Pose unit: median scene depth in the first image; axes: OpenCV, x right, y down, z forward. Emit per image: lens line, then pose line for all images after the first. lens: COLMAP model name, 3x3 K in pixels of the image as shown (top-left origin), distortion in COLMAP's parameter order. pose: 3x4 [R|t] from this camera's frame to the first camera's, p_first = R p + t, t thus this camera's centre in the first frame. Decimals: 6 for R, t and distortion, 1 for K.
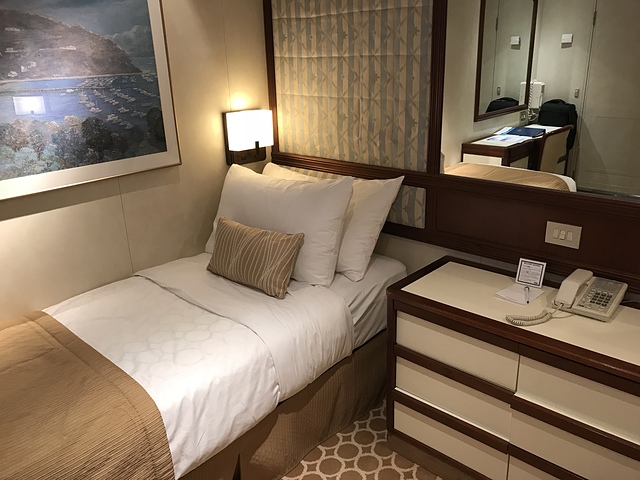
lens RADIAL K [[506.7, 0, 320.0], [0, 506.7, 240.0], [0, 0, 1]] dist [0.007969, -0.003855]
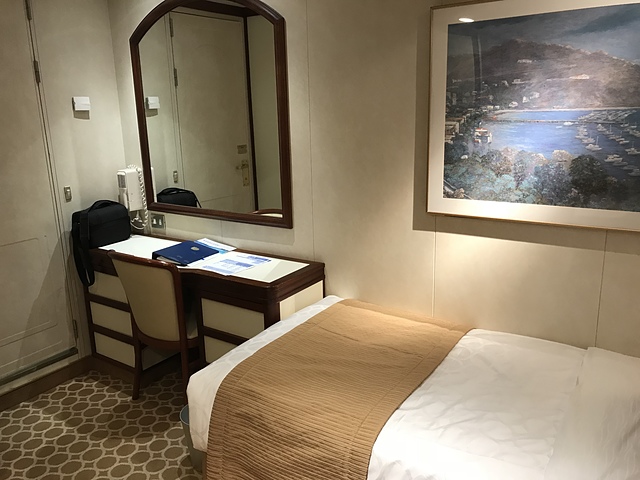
lens RADIAL K [[529.7, 0, 320.0], [0, 529.7, 240.0], [0, 0, 1]] dist [-0.005363, 0.001797]
pose [[0.152834, 0.274137, -0.949469, 0.395018], [-0.314777, 0.924220, 0.216178, -0.168380], [0.936780, 0.265832, 0.227545, 0.430710]]
